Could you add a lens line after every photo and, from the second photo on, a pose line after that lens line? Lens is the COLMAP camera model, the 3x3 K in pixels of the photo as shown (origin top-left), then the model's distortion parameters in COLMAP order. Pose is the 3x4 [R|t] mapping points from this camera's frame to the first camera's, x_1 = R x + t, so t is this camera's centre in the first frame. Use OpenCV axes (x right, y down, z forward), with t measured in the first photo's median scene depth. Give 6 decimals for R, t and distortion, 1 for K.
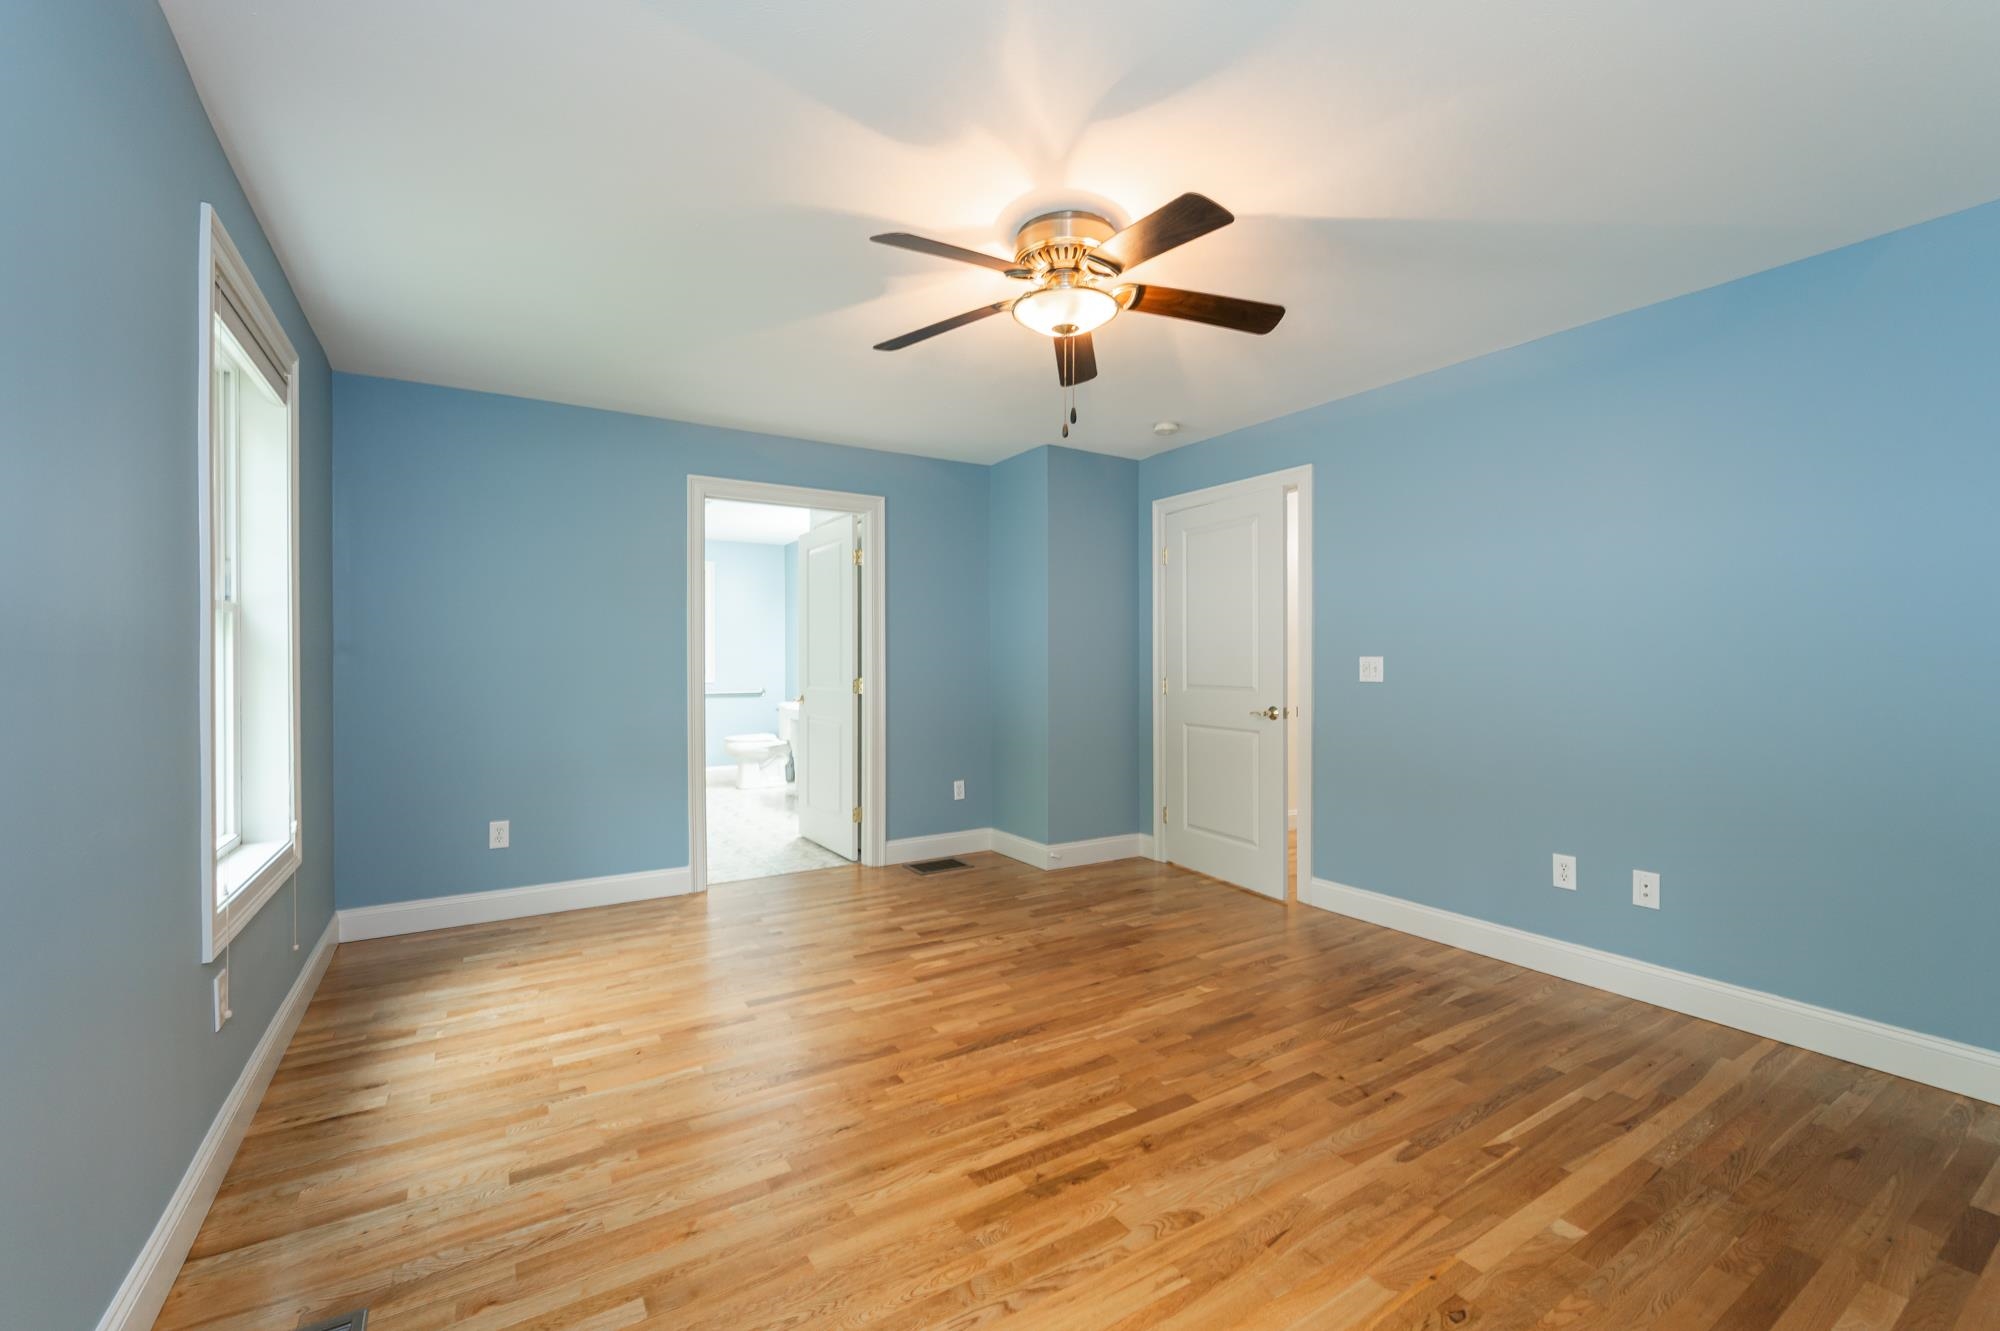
lens RADIAL K [[844.5, 0, 1000.0], [0, 844.5, 665.5], [0, 0, 1]] dist [0.000053, 0.000069]
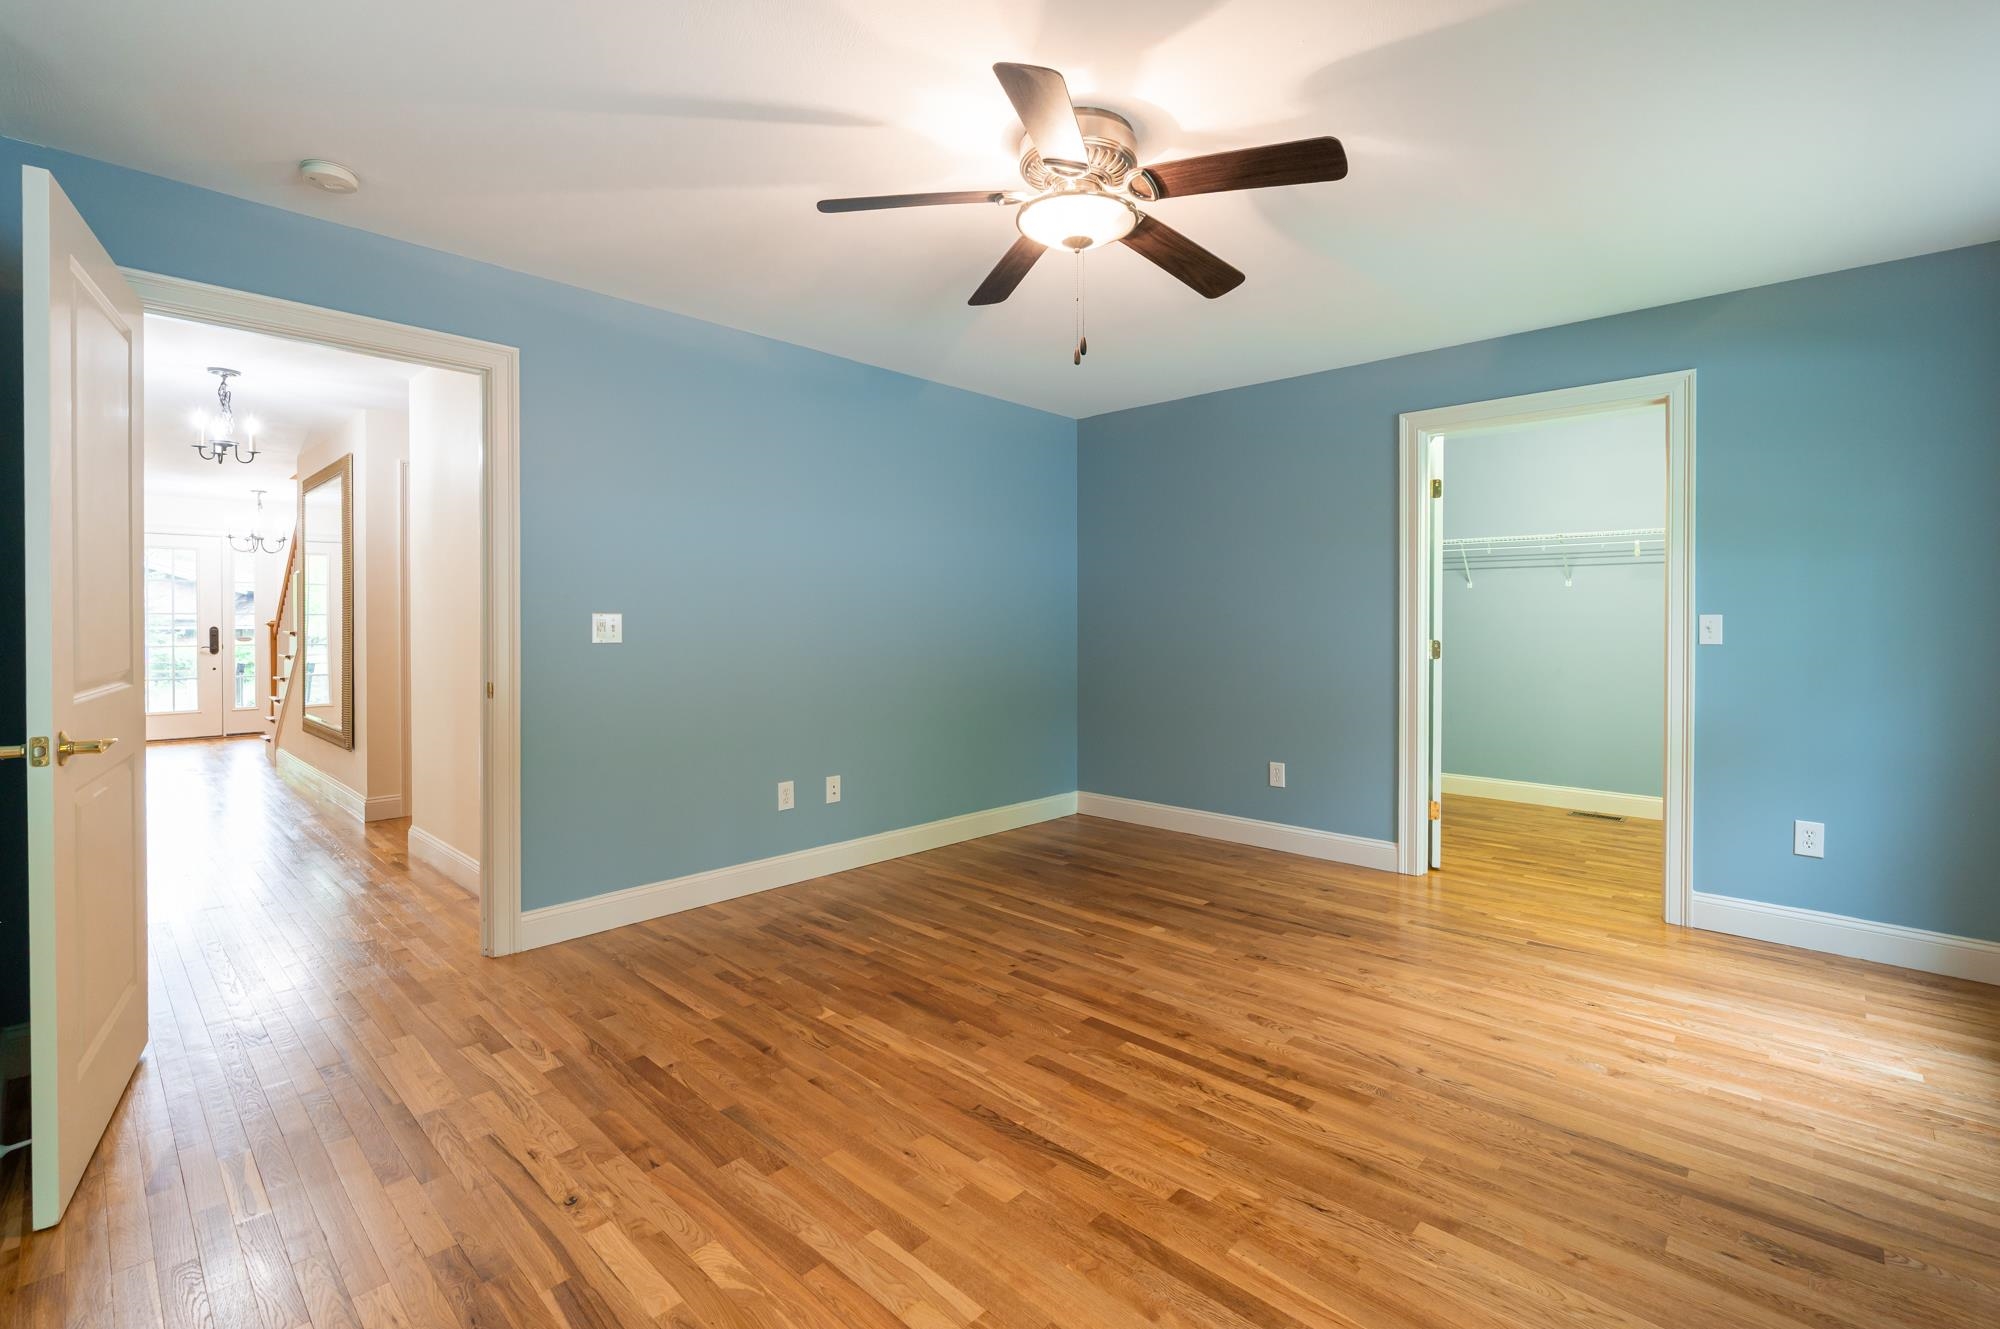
lens RADIAL K [[894.4, 0, 1002.3], [0, 894.4, 623.4], [0, 0, 1]] dist [0.001684, -0.000282]
pose [[-0.258320, -0.003586, 0.966053, -0.760829], [0.002003, 0.999989, 0.004248, -0.005037], [-0.966057, 0.003033, -0.258310, 1.240722]]
